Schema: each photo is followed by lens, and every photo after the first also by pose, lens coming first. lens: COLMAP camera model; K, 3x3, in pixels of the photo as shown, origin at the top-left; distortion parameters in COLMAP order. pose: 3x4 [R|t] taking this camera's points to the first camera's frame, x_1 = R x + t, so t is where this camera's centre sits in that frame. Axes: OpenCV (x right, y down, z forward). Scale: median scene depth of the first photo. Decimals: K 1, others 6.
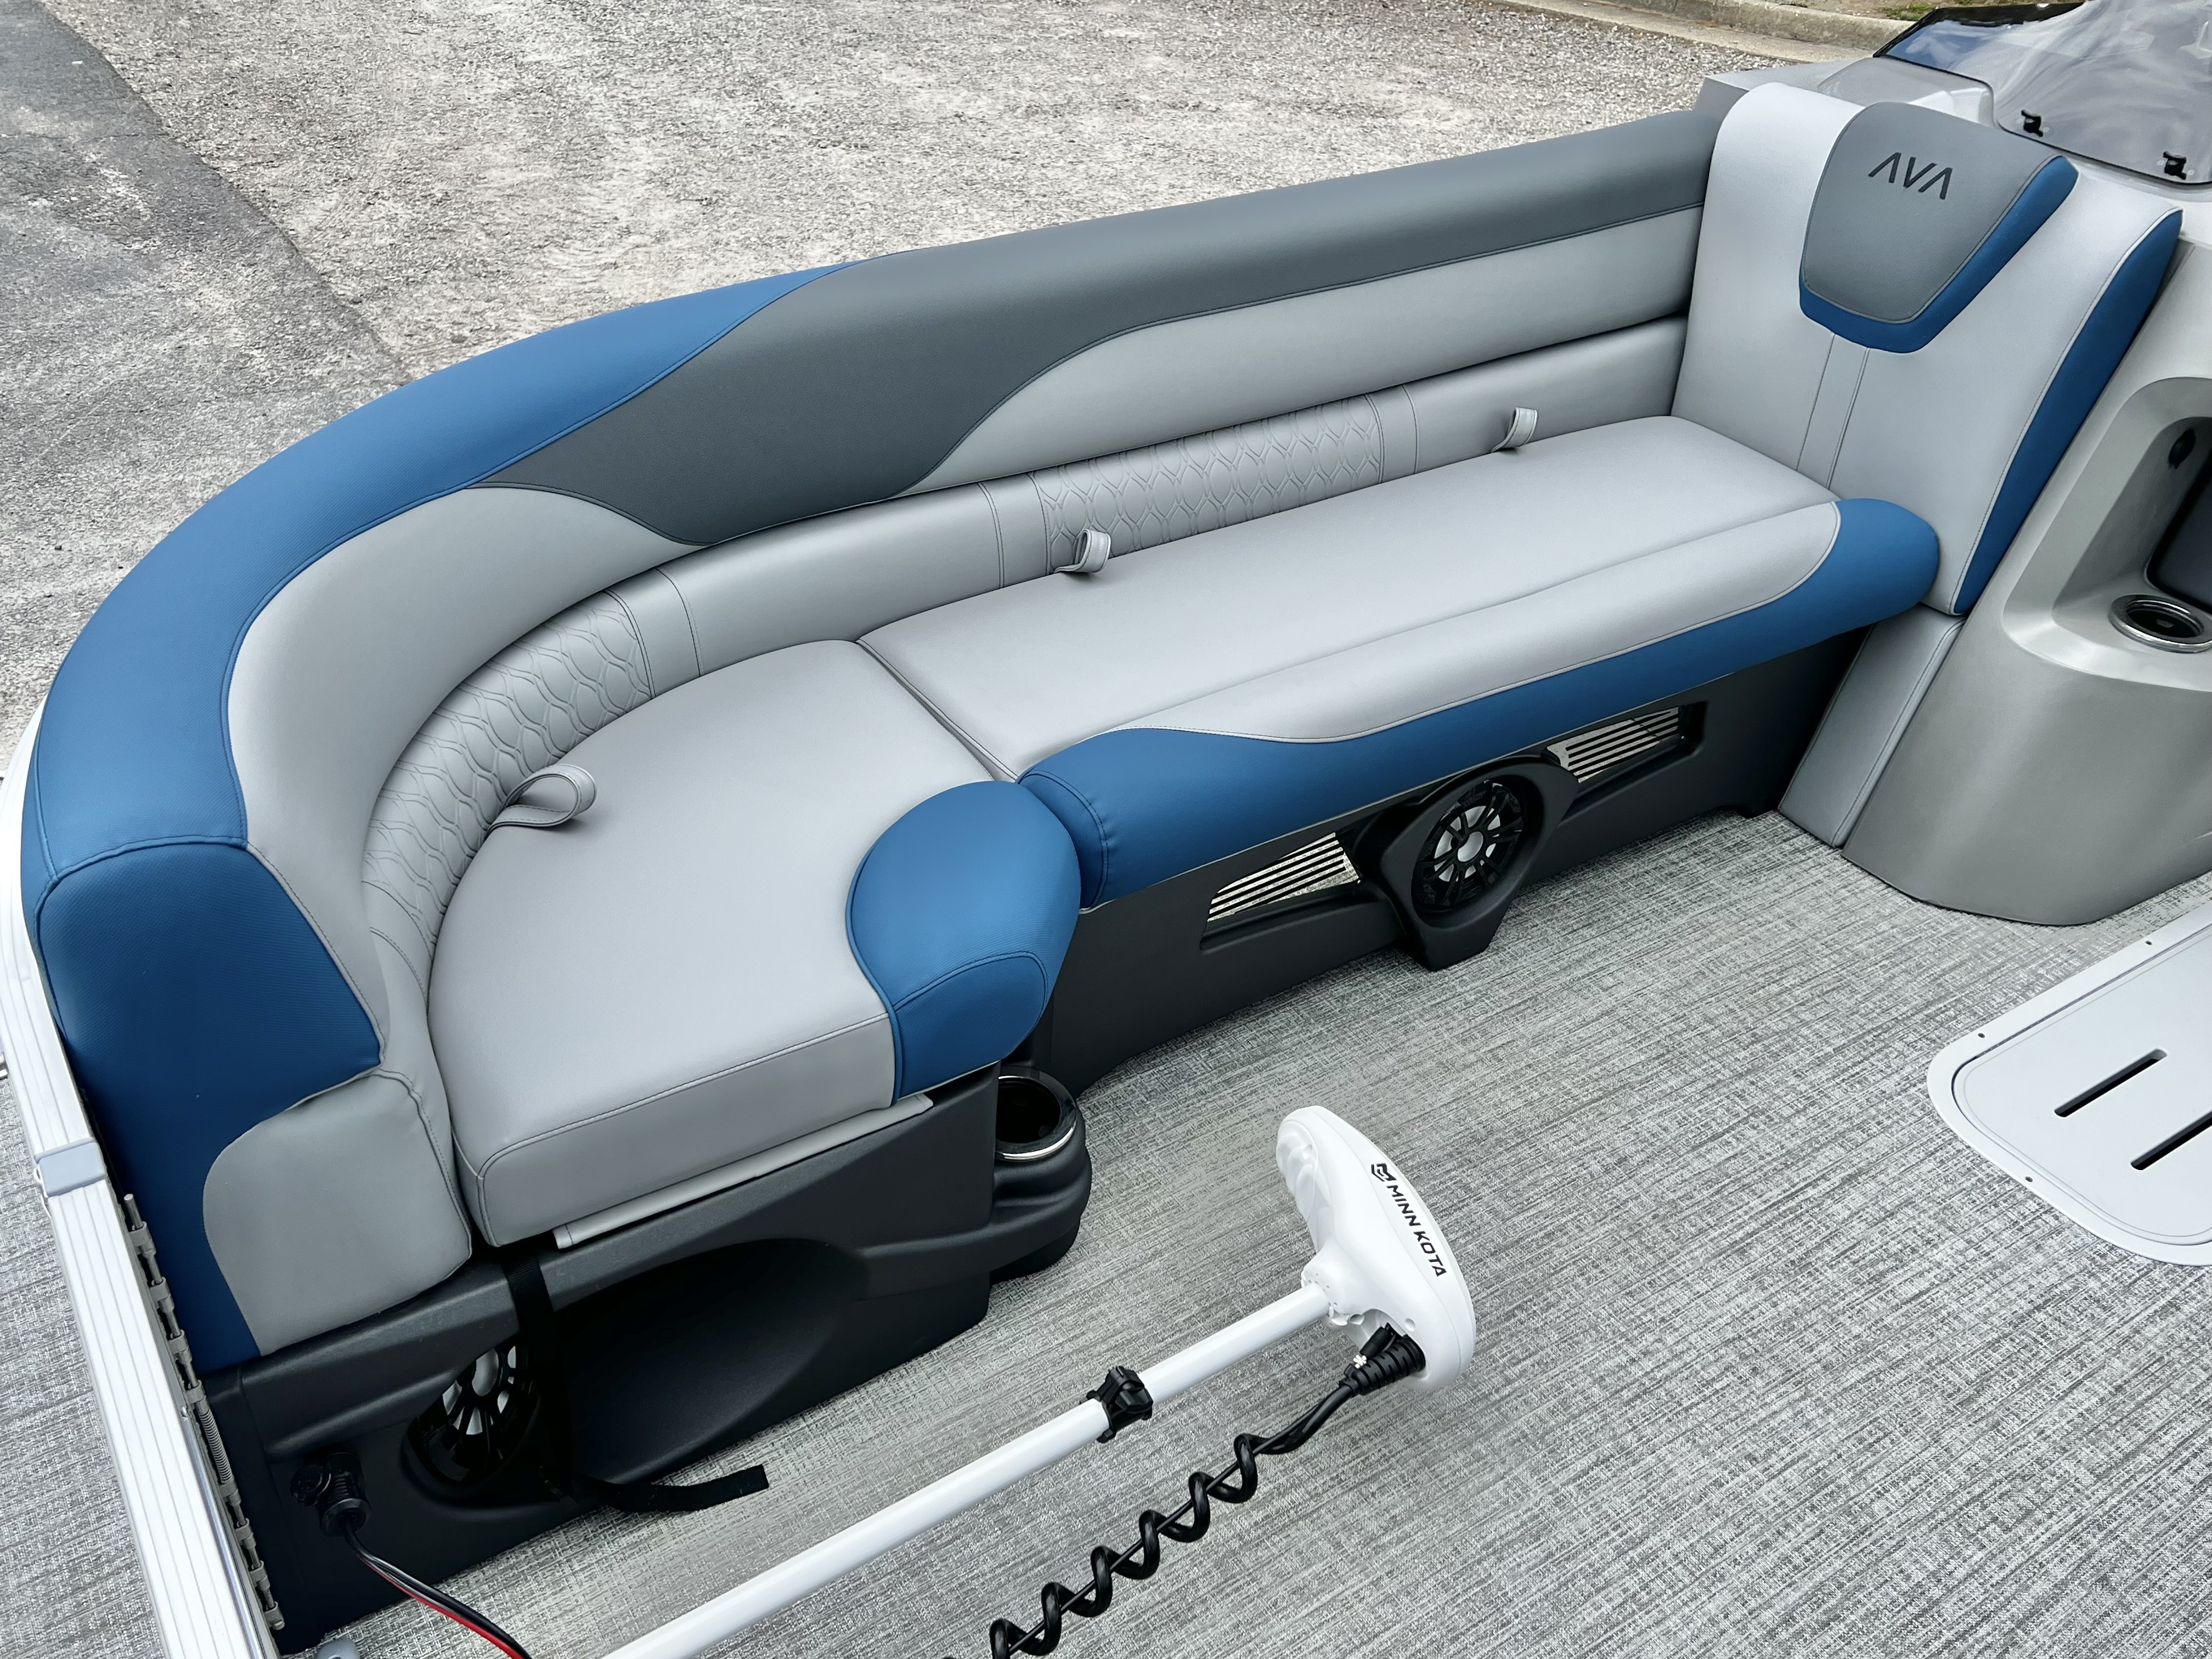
lens RADIAL K [[1908.5, 0, 1110.9], [0, 1908.5, 804.8], [0, 0, 1]] dist [0.050351, -0.053175]
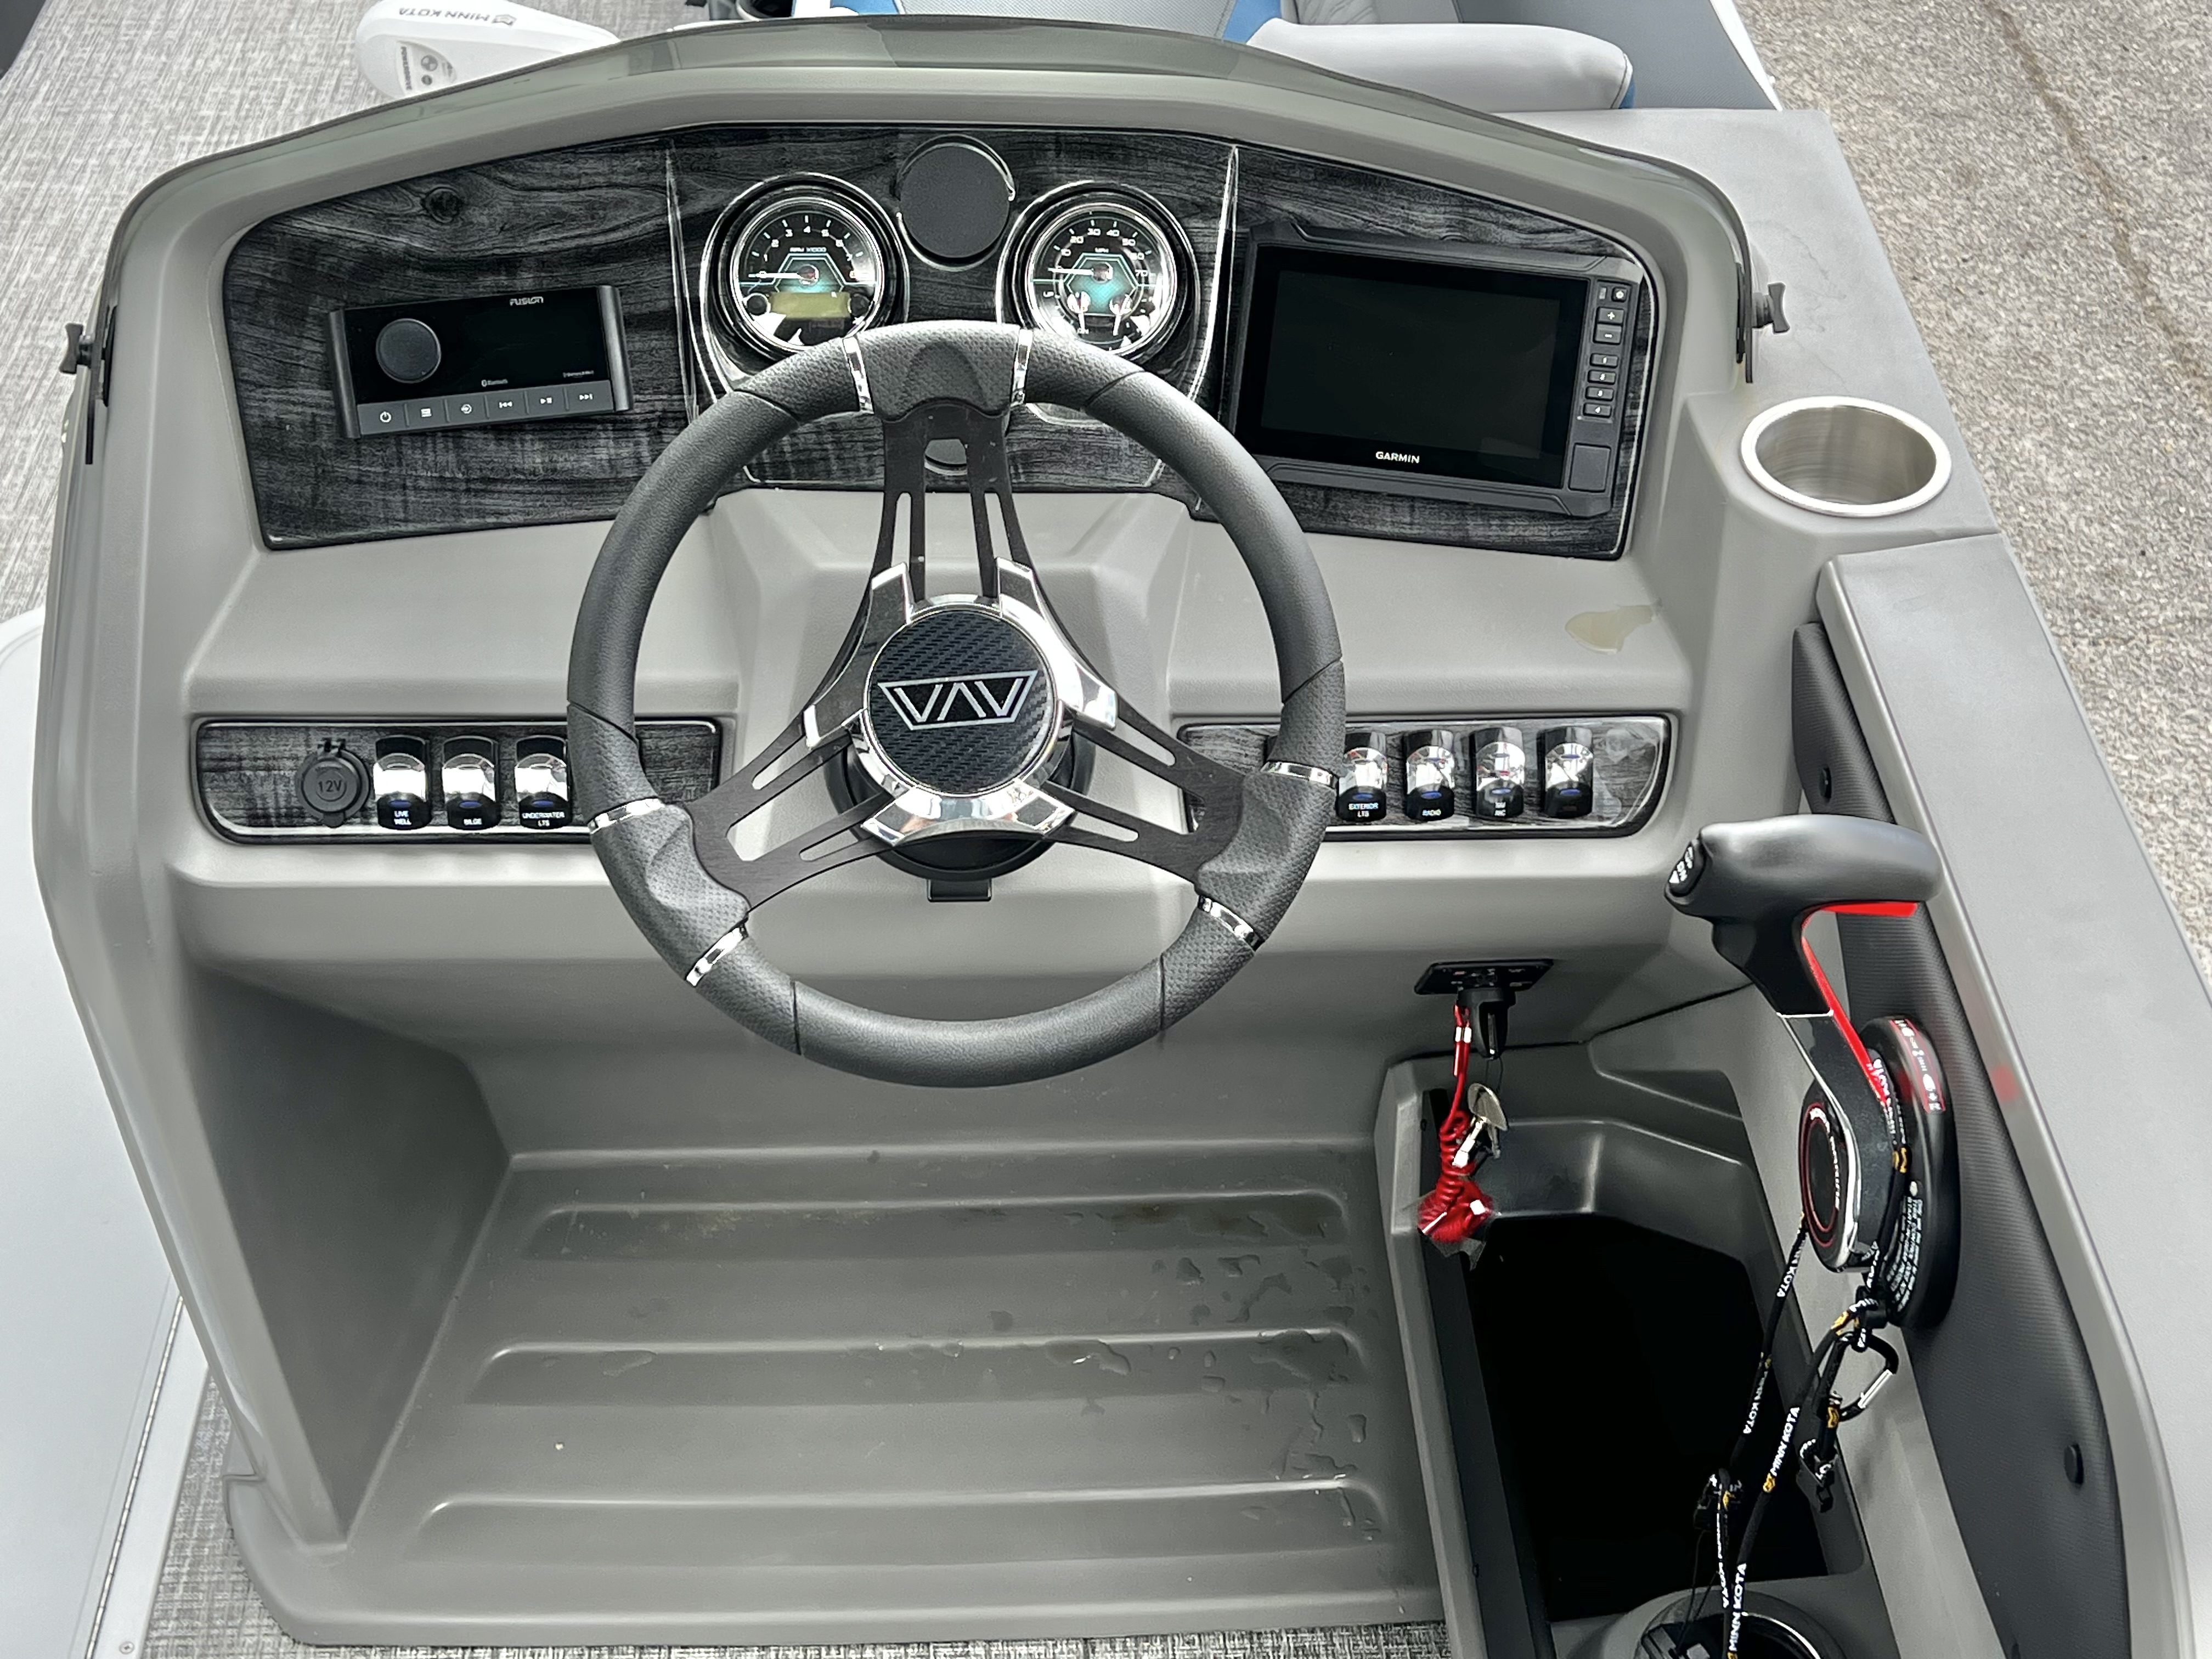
lens RADIAL K [[3093.6, 0, 1109.6], [0, 3093.6, 818.0], [0, 0, 1]] dist [0.203899, -0.522141]
pose [[-0.518035, 0.476521, -0.710329, 1.288233], [-0.540739, 0.461004, 0.703617, -0.944909], [0.662753, 0.748601, 0.018858, 1.310480]]
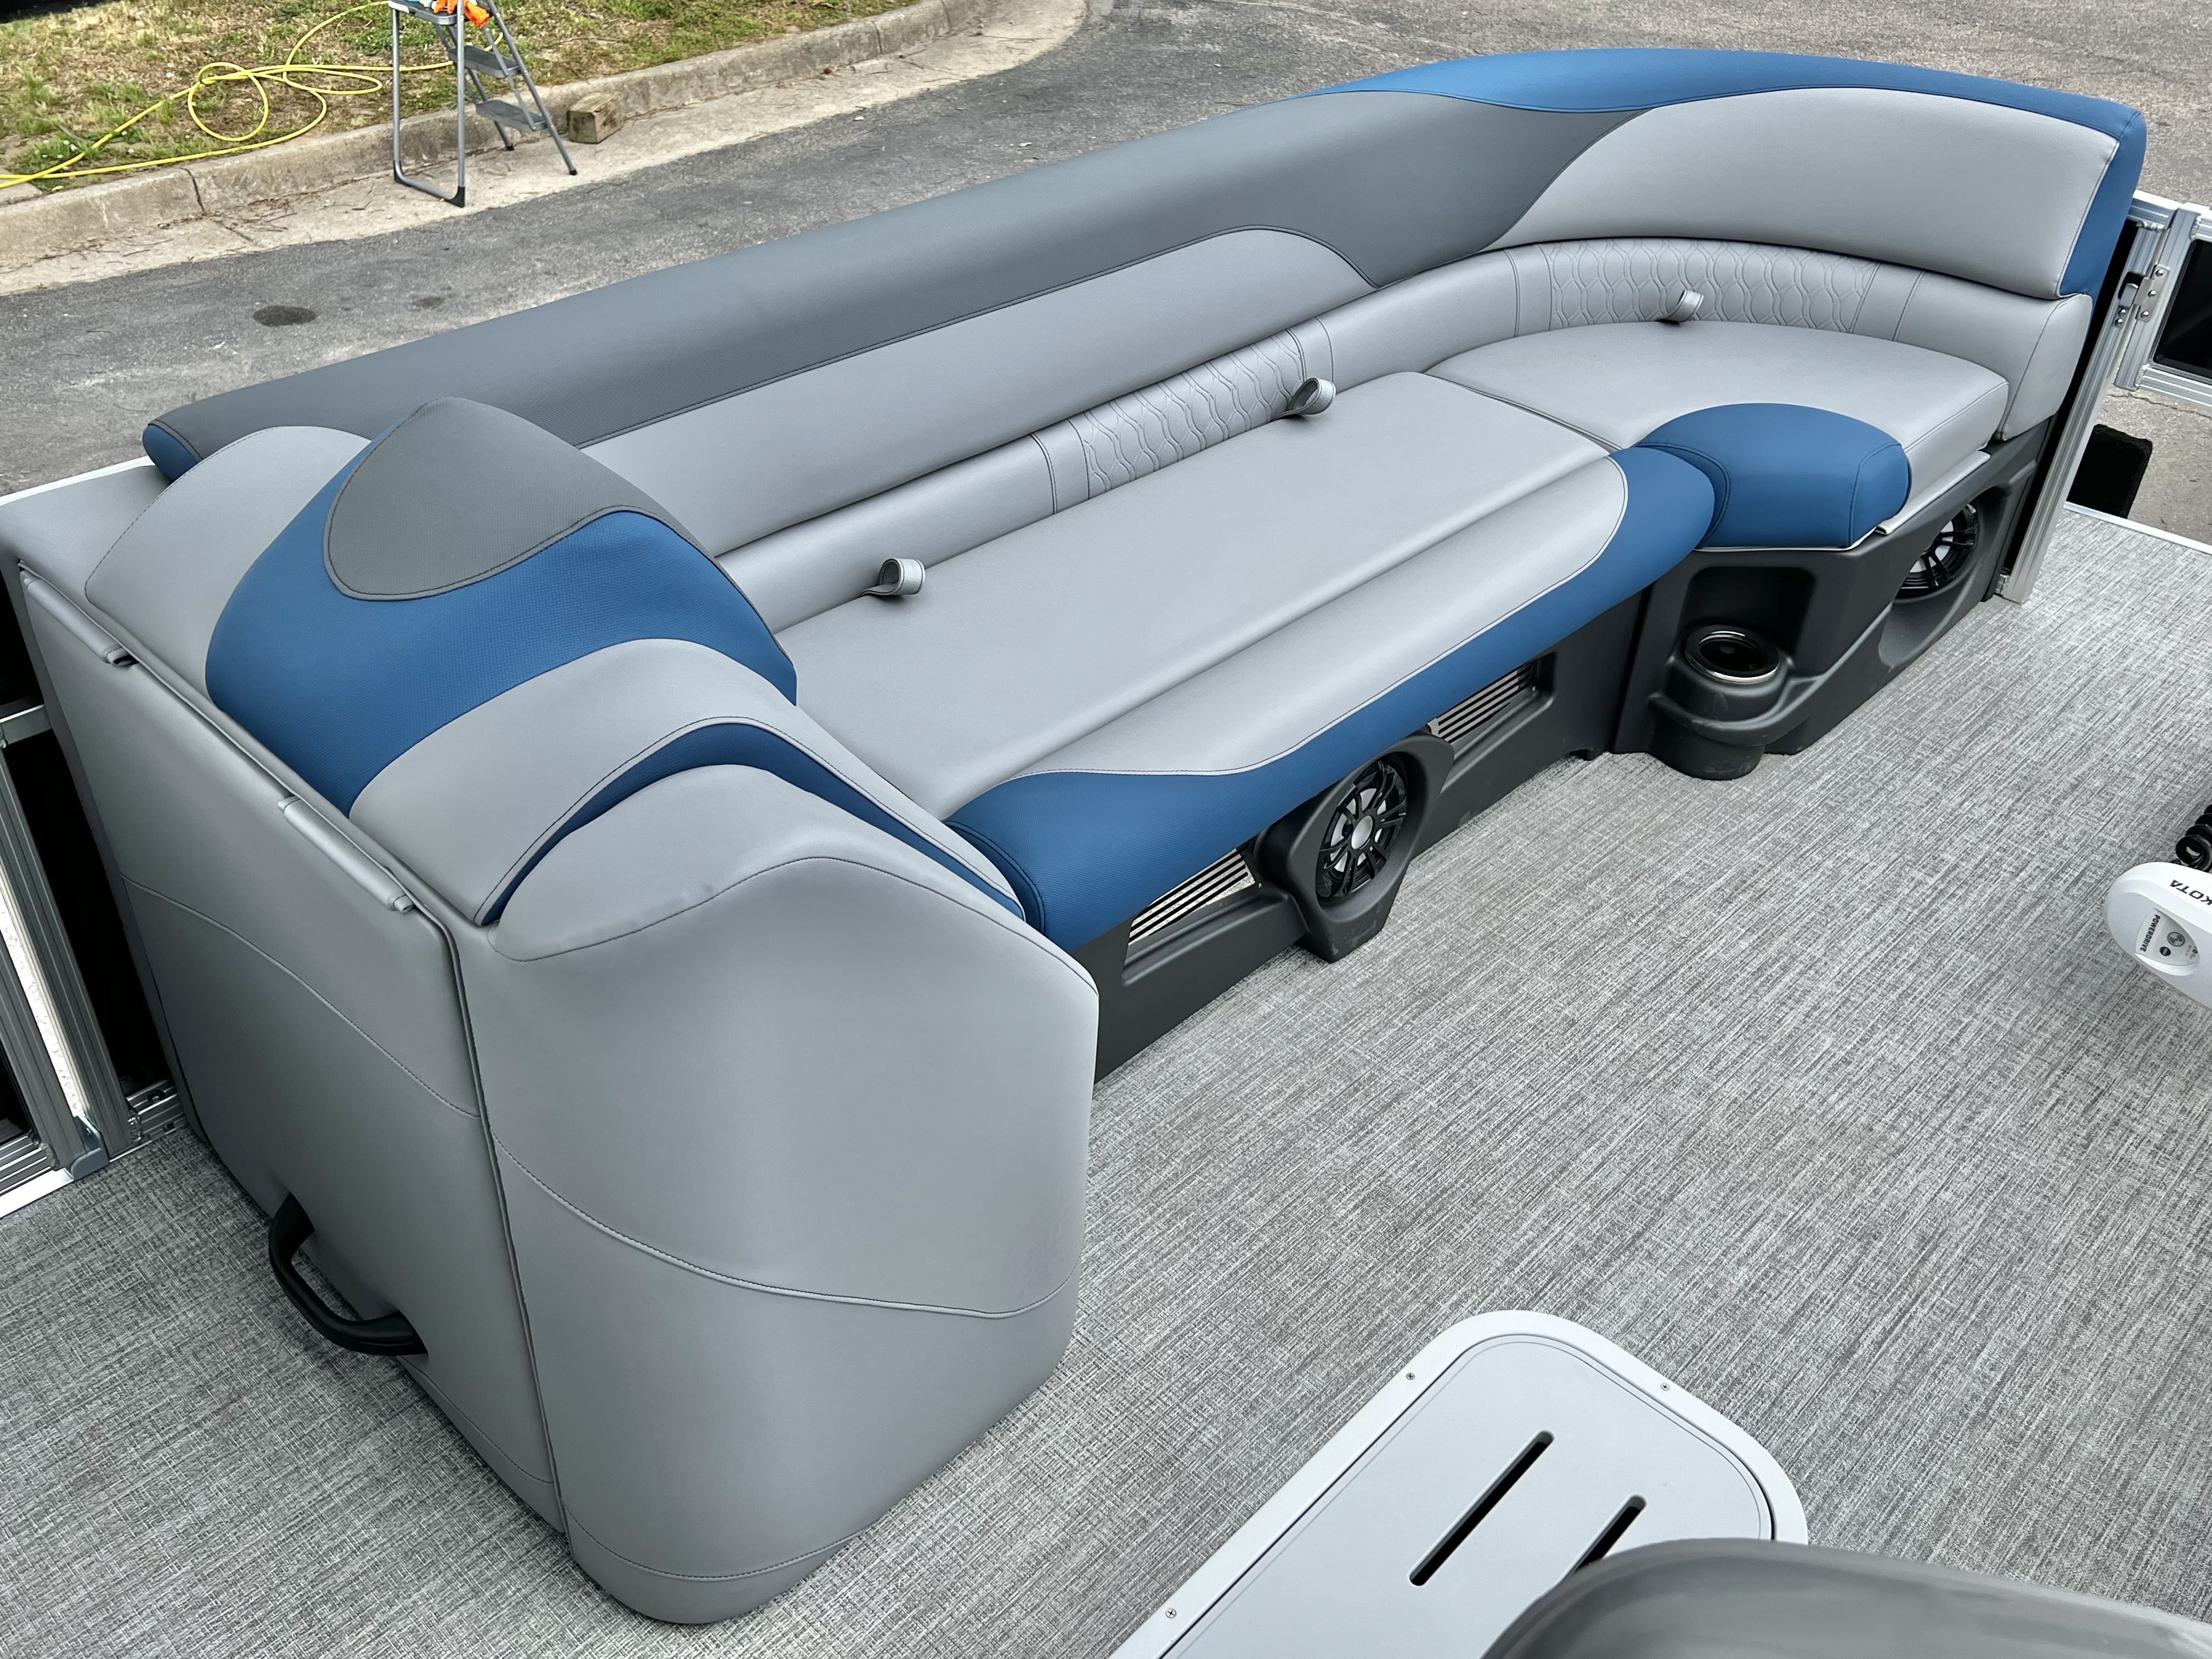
lens RADIAL K [[1924.2, 0, 1126.8], [0, 1924.2, 809.5], [0, 0, 1]] dist [0.043574, -0.040093]
pose [[-0.968244, 0.058654, -0.243030, 0.898955], [-0.210625, 0.332326, 0.919346, -0.625148], [0.134688, 0.941339, -0.309419, 0.992505]]
